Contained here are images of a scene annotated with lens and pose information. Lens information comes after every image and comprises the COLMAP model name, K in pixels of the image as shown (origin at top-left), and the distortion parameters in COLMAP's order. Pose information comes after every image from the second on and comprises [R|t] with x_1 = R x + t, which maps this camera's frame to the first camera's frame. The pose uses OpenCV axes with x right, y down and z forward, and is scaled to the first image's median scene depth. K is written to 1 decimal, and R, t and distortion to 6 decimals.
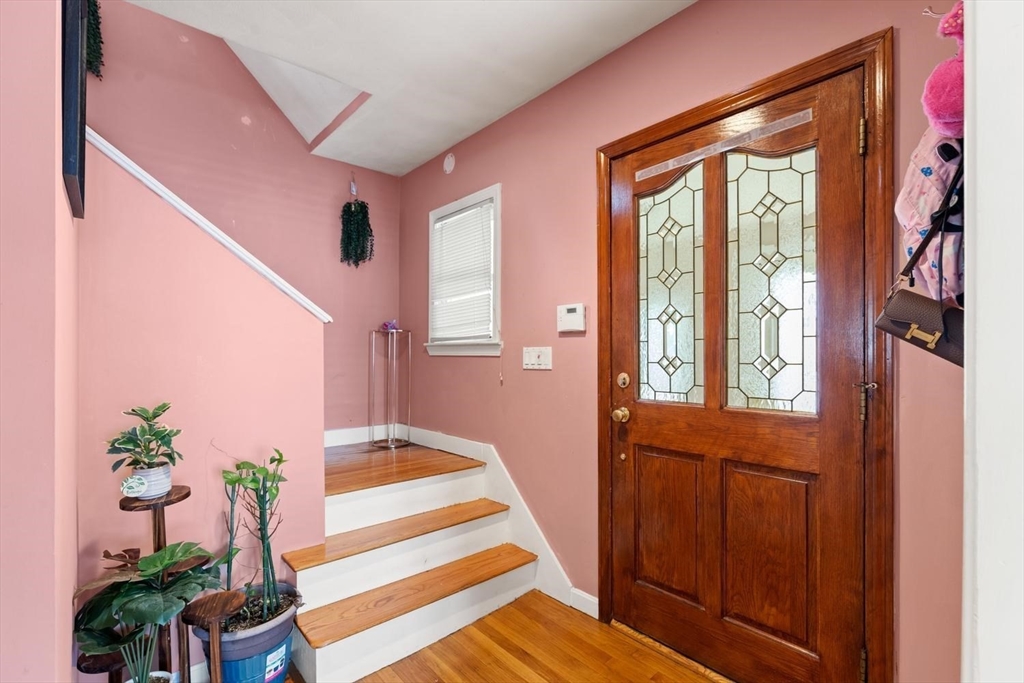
lens RADIAL K [[460.9, 0, 512.0], [0, 460.9, 341.5], [0, 0, 1]] dist [0.007463, -0.001164]
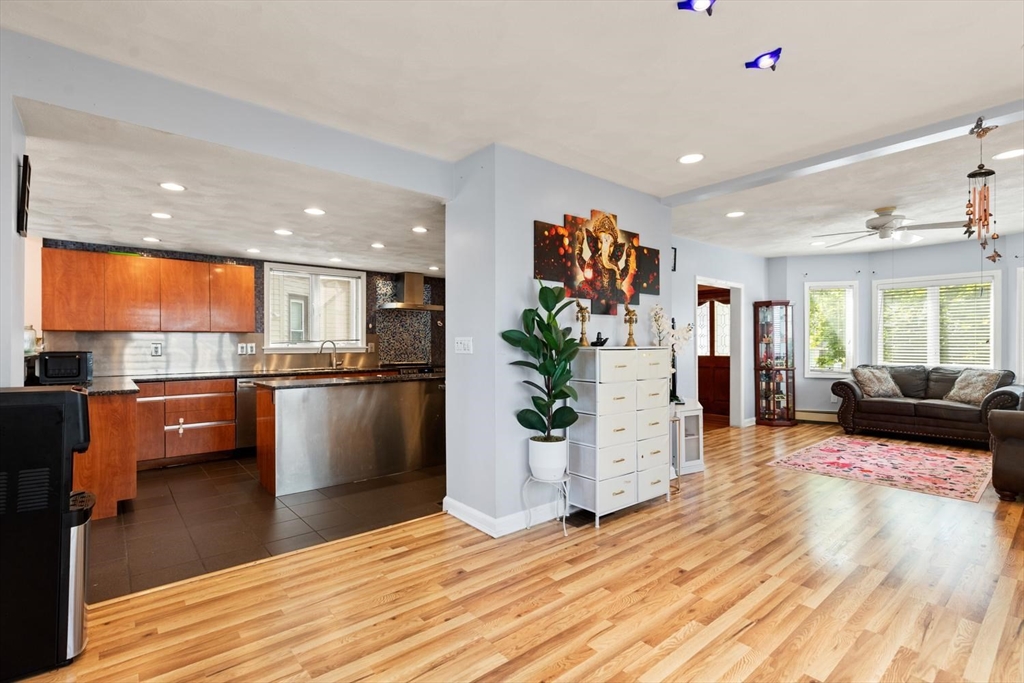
lens RADIAL K [[480.3, 0, 511.0], [0, 480.3, 343.3], [0, 0, 1]] dist [0.002864, 0.000376]
pose [[0.999879, -0.001425, -0.015522, -1.357576], [0.001450, 0.999998, 0.001626, 0.007220], [0.015519, -0.001648, 0.999878, -3.484599]]
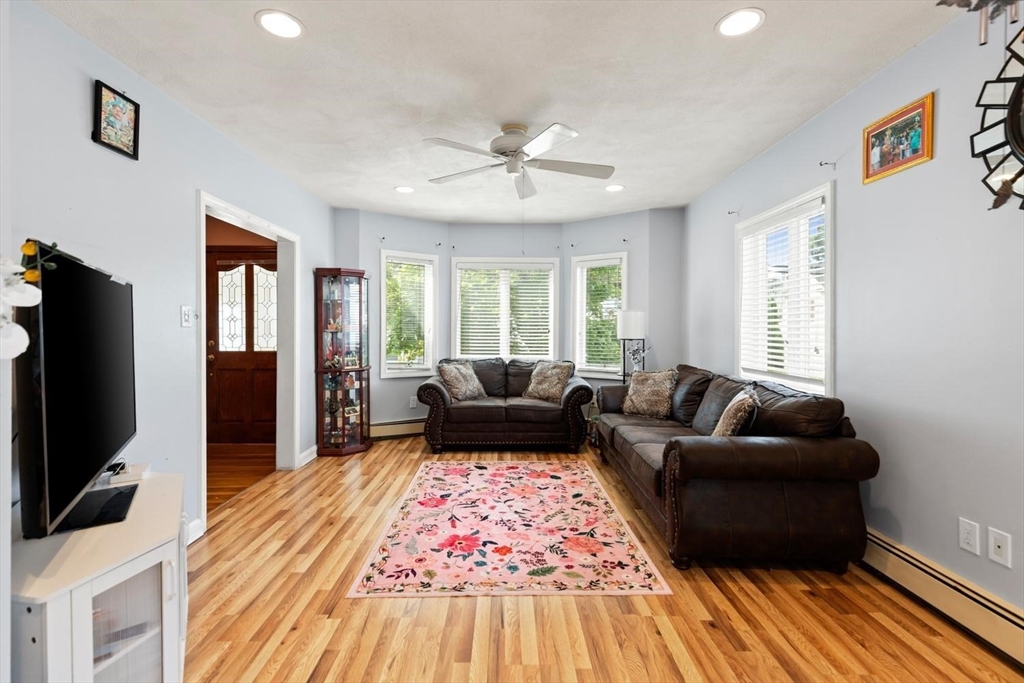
lens RADIAL K [[462.5, 0, 510.8], [0, 462.5, 336.2], [0, 0, 1]] dist [0.003720, -0.000065]
pose [[0.648343, -0.007104, 0.761316, -0.651743], [-0.005843, 0.999881, 0.014307, -0.002478], [-0.761326, -0.013724, 0.648224, -1.960968]]
